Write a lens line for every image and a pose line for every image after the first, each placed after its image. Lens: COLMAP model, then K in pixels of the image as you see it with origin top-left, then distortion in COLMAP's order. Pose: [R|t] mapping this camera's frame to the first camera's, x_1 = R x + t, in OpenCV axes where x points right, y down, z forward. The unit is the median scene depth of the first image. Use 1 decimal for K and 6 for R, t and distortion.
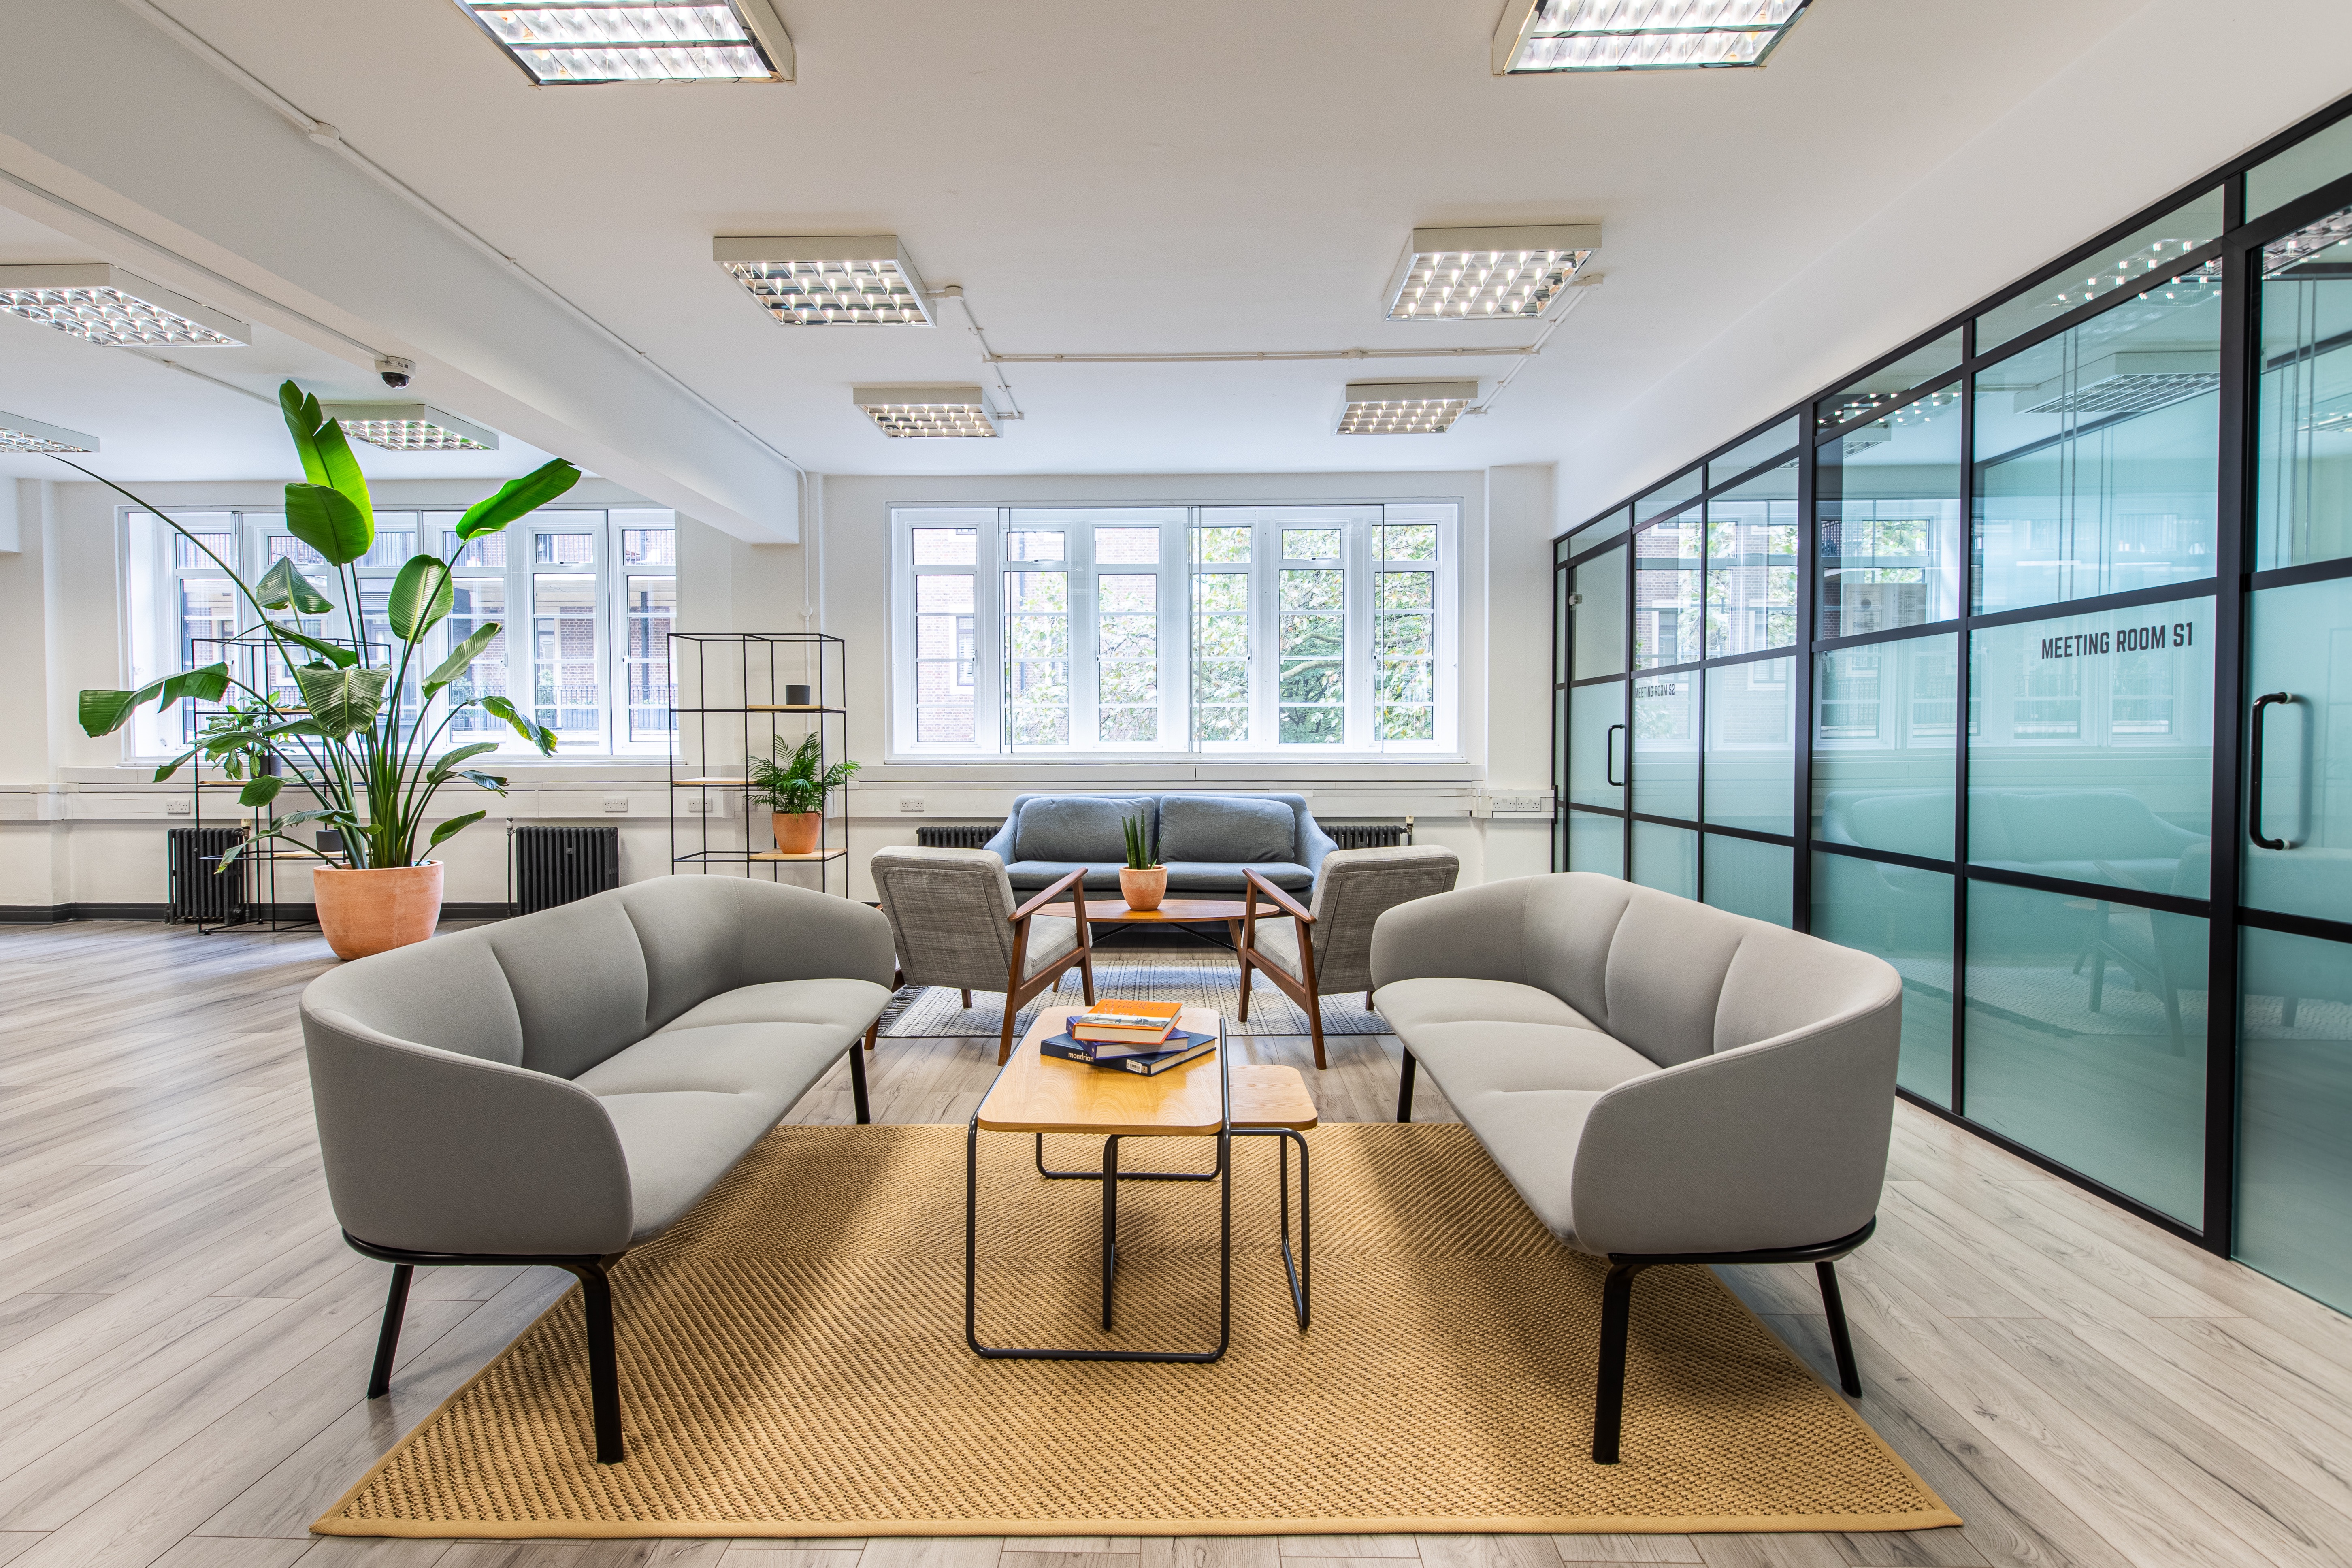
lens RADIAL K [[1126.4, 0, 1166.6], [0, 1126.4, 782.5], [0, 0, 1]] dist [-0.005574, 0.000197]
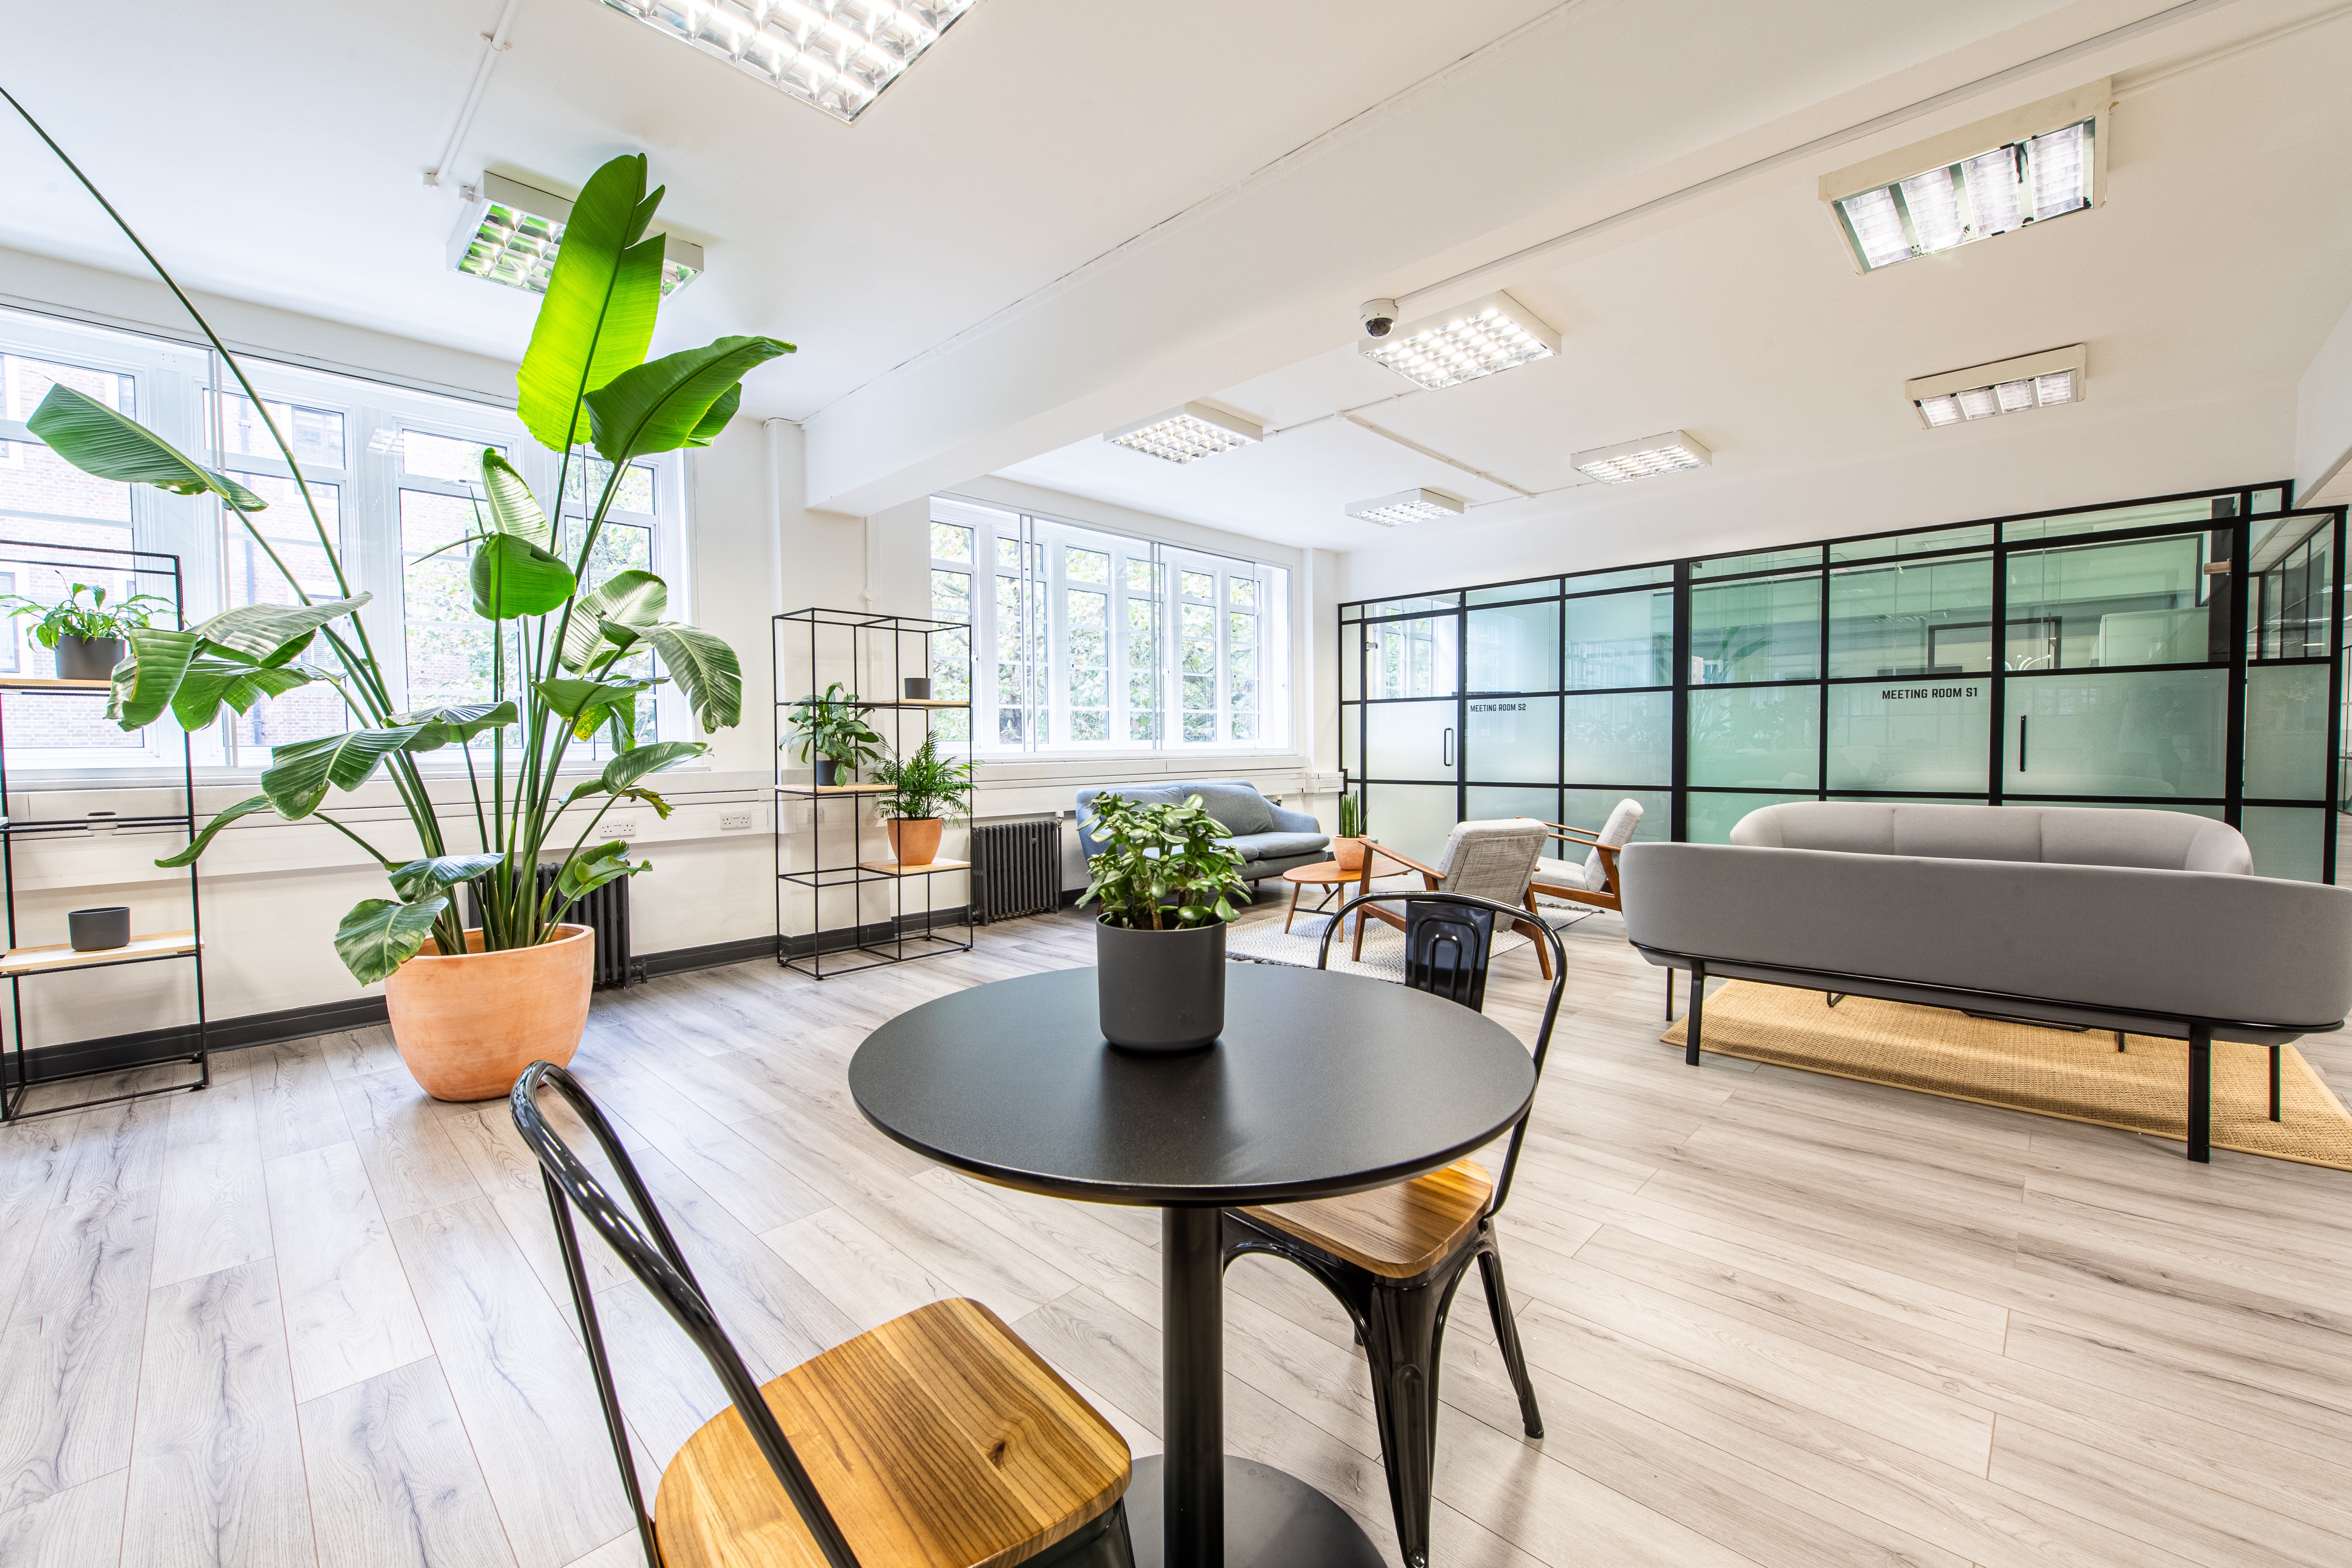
lens RADIAL K [[929.5, 0, 1172.6], [0, 929.5, 785.5], [0, 0, 1]] dist [-0.006676, -0.000288]
pose [[0.683343, -0.037952, 0.729111, -0.747043], [0.034050, 0.999218, 0.020099, -0.008286], [-0.729303, 0.011092, 0.684101, 0.342474]]
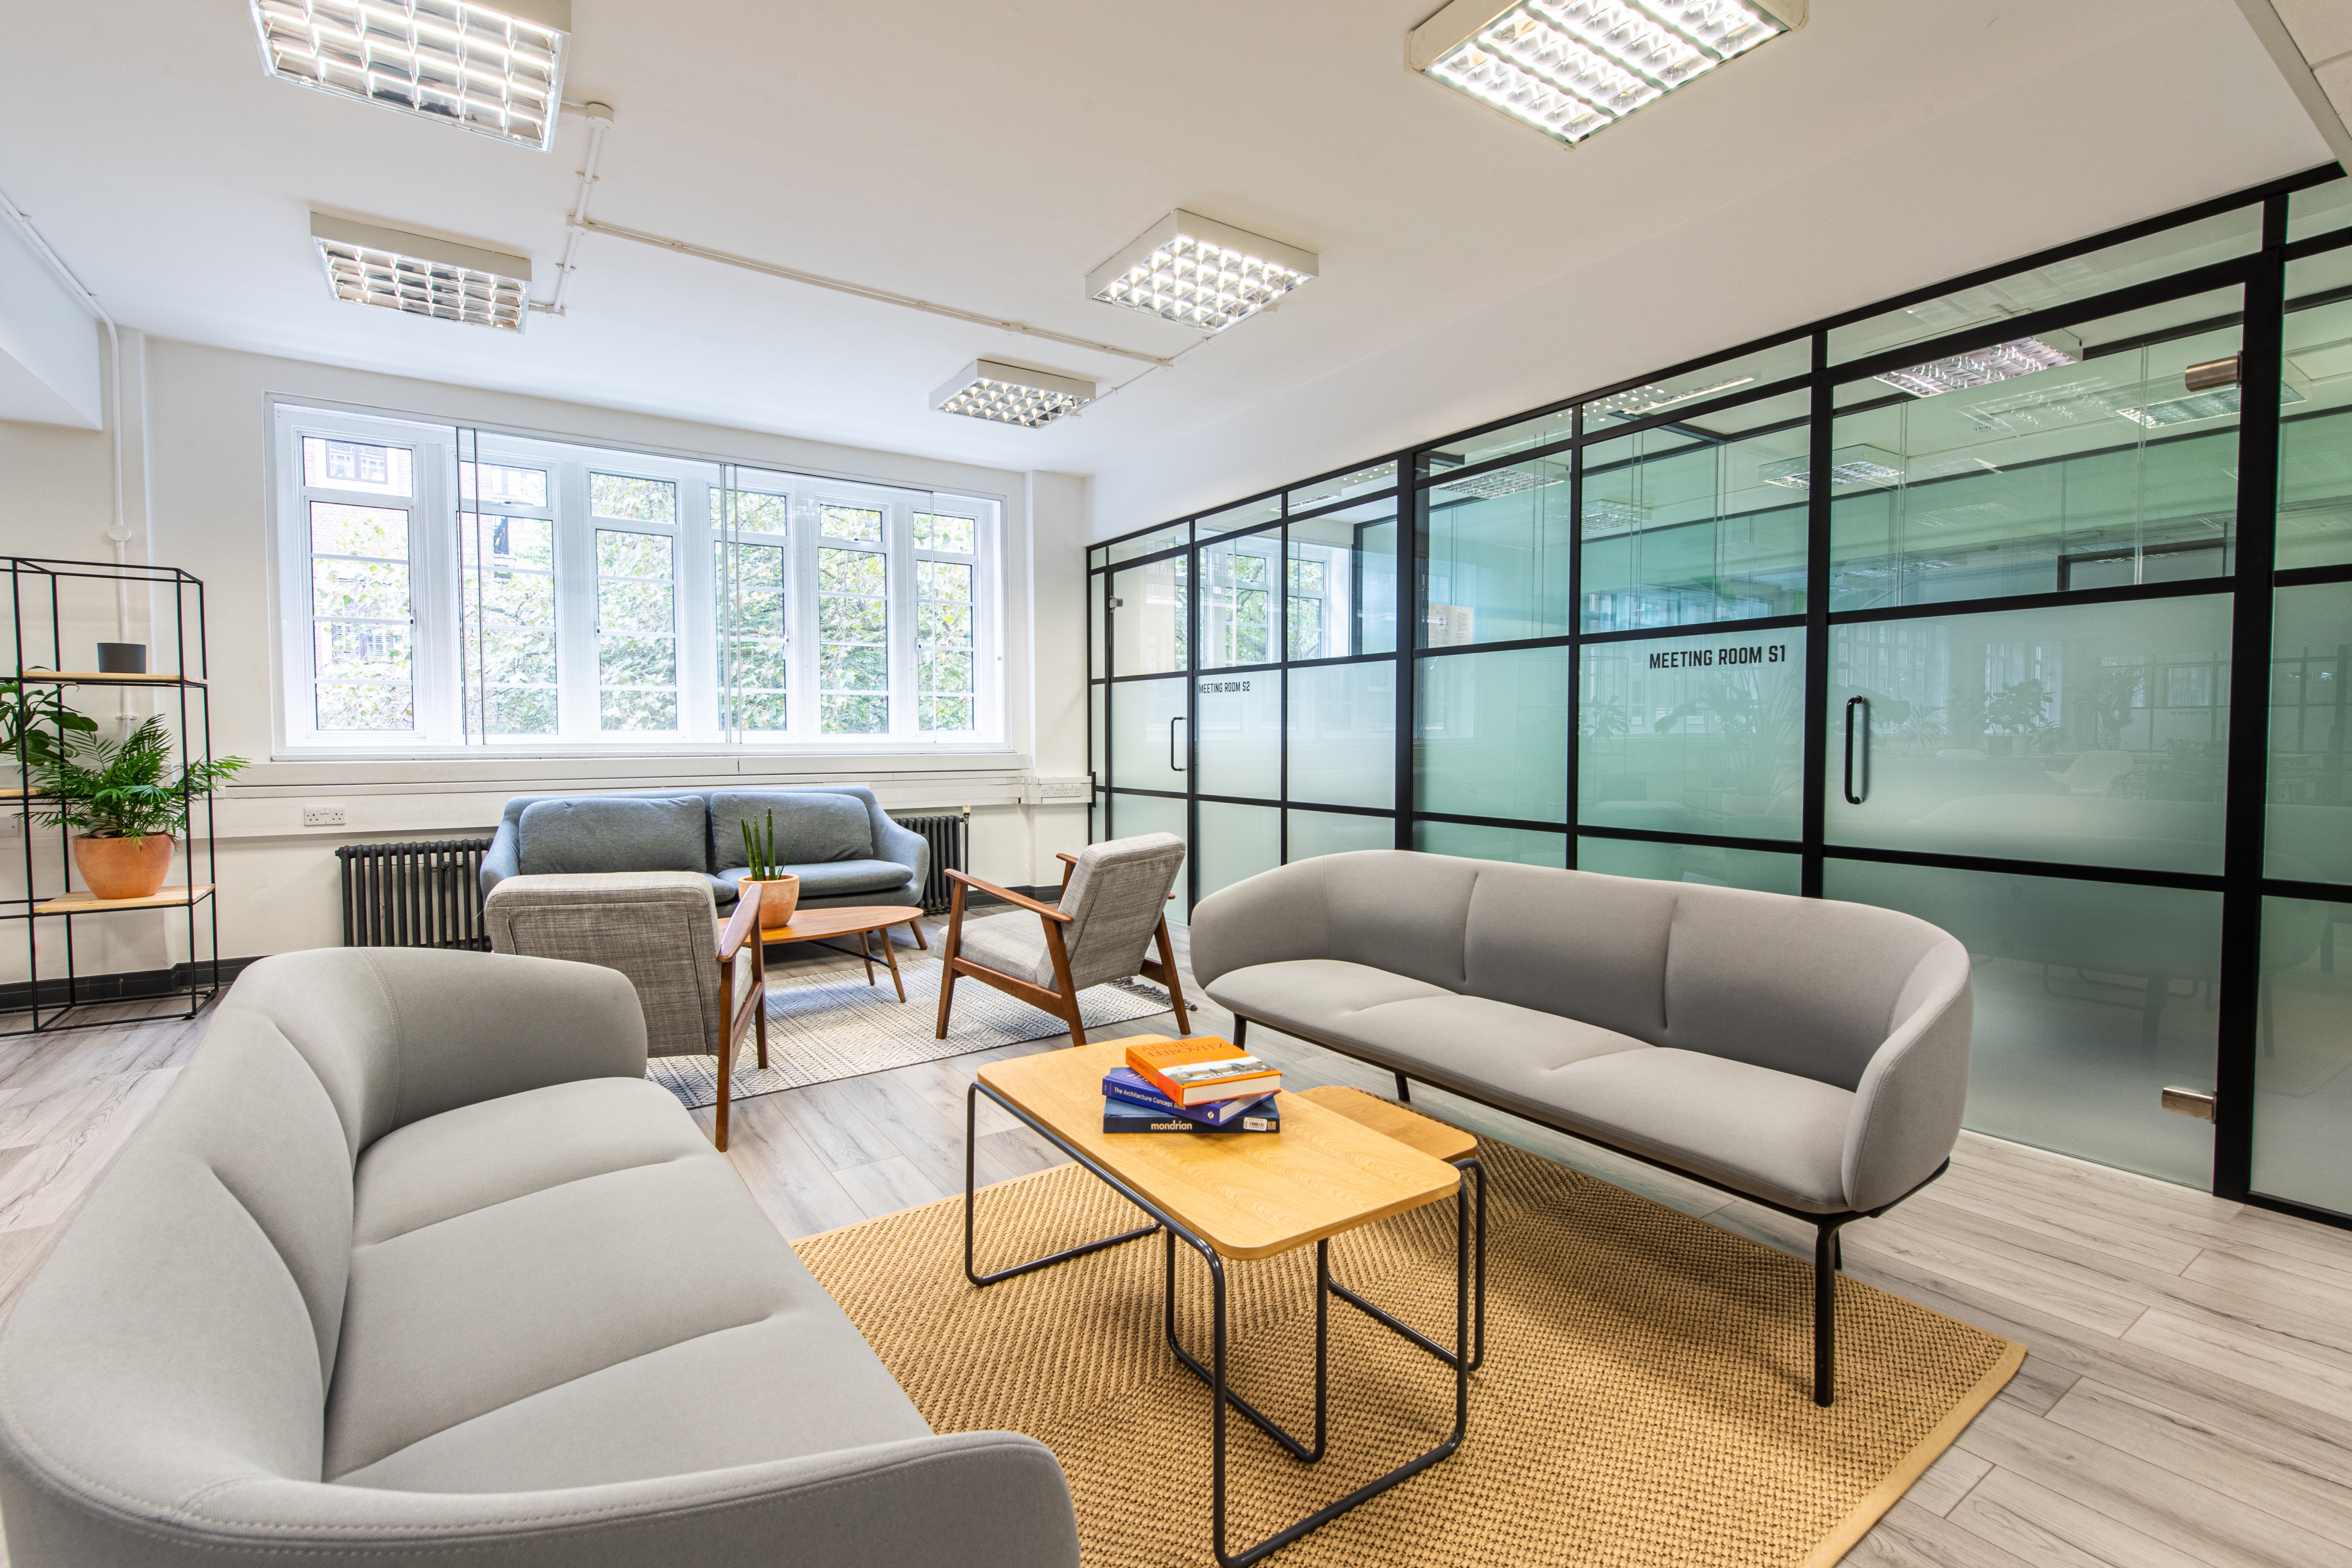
lens RADIAL K [[1022.3, 0, 1173.9], [0, 1022.3, 783.4], [0, 0, 1]] dist [0.000336, -0.001892]
pose [[0.815135, -0.026802, 0.578650, -0.174958], [0.019822, 0.999635, 0.018378, -0.003082], [-0.578931, -0.003511, 0.815369, 0.152026]]
